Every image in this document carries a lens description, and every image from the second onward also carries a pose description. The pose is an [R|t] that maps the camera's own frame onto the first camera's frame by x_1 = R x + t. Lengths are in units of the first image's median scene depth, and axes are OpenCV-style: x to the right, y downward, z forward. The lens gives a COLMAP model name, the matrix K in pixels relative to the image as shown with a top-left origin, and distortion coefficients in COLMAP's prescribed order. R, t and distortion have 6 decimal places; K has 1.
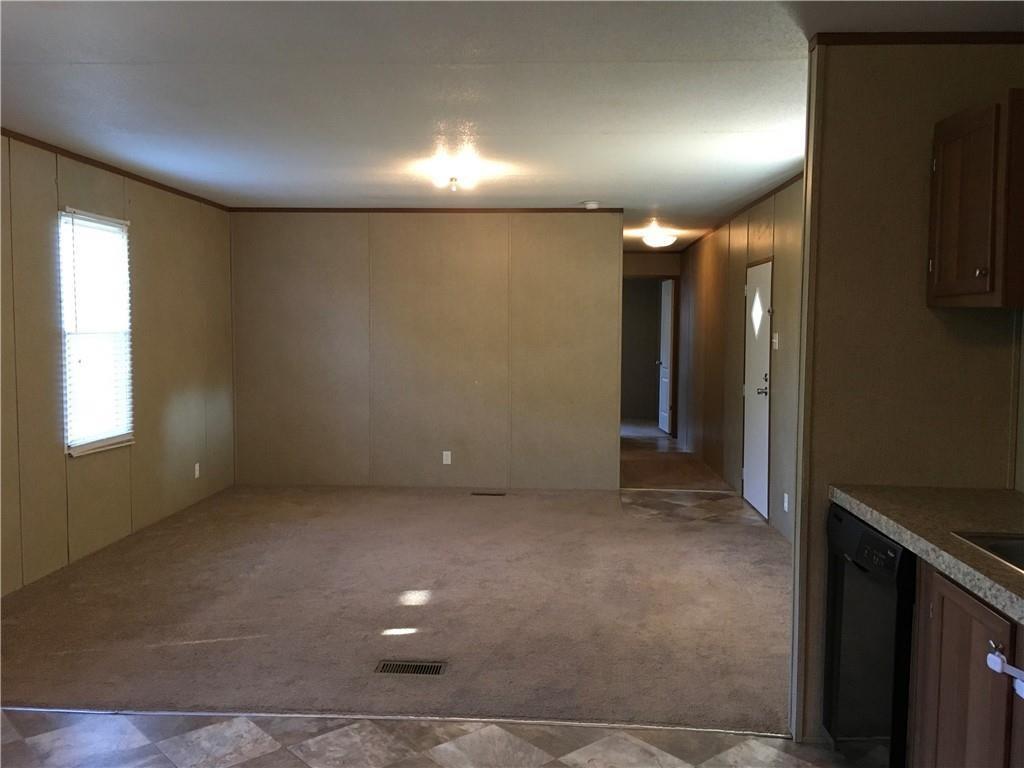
lens RADIAL K [[879.4, 0, 514.1], [0, 879.4, 382.8], [0, 0, 1]] dist [0.055027, -0.006764]
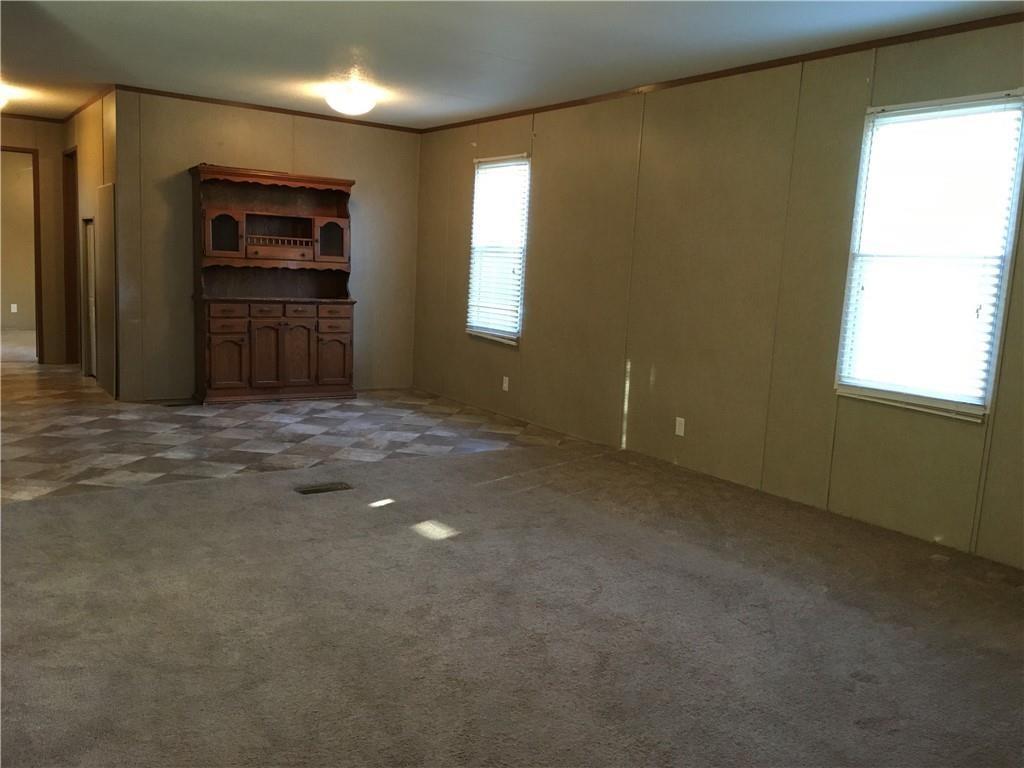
lens RADIAL K [[879.4, 0, 519.4], [0, 879.4, 386.4], [0, 0, 1]] dist [0.055027, -0.006764]
pose [[-0.776705, 0.037526, -0.628746, 0.531886], [-0.104959, 0.976556, 0.187942, -0.103458], [0.621059, 0.211968, -0.754557, 2.436485]]
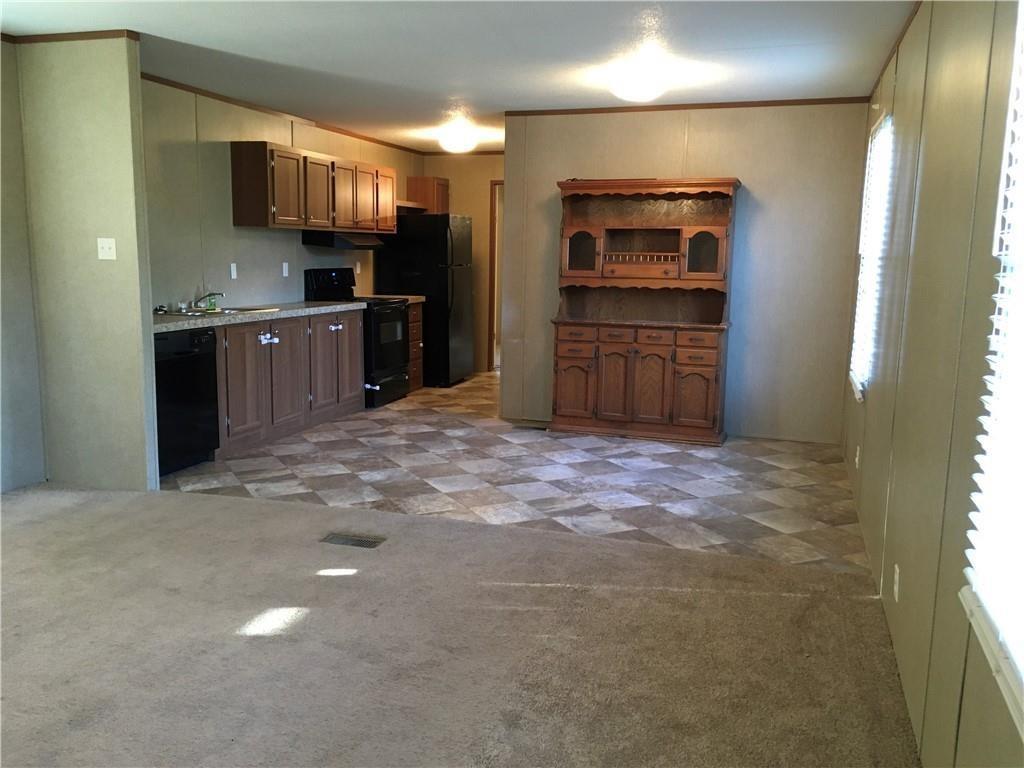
lens RADIAL K [[879.4, 0, 507.3], [0, 879.4, 381.4], [0, 0, 1]] dist [0.055027, -0.006764]
pose [[-0.969002, -0.065955, 0.238086, -0.645265], [-0.011461, 0.974669, 0.223358, -0.145043], [-0.246786, 0.213705, -0.945212, 2.277642]]
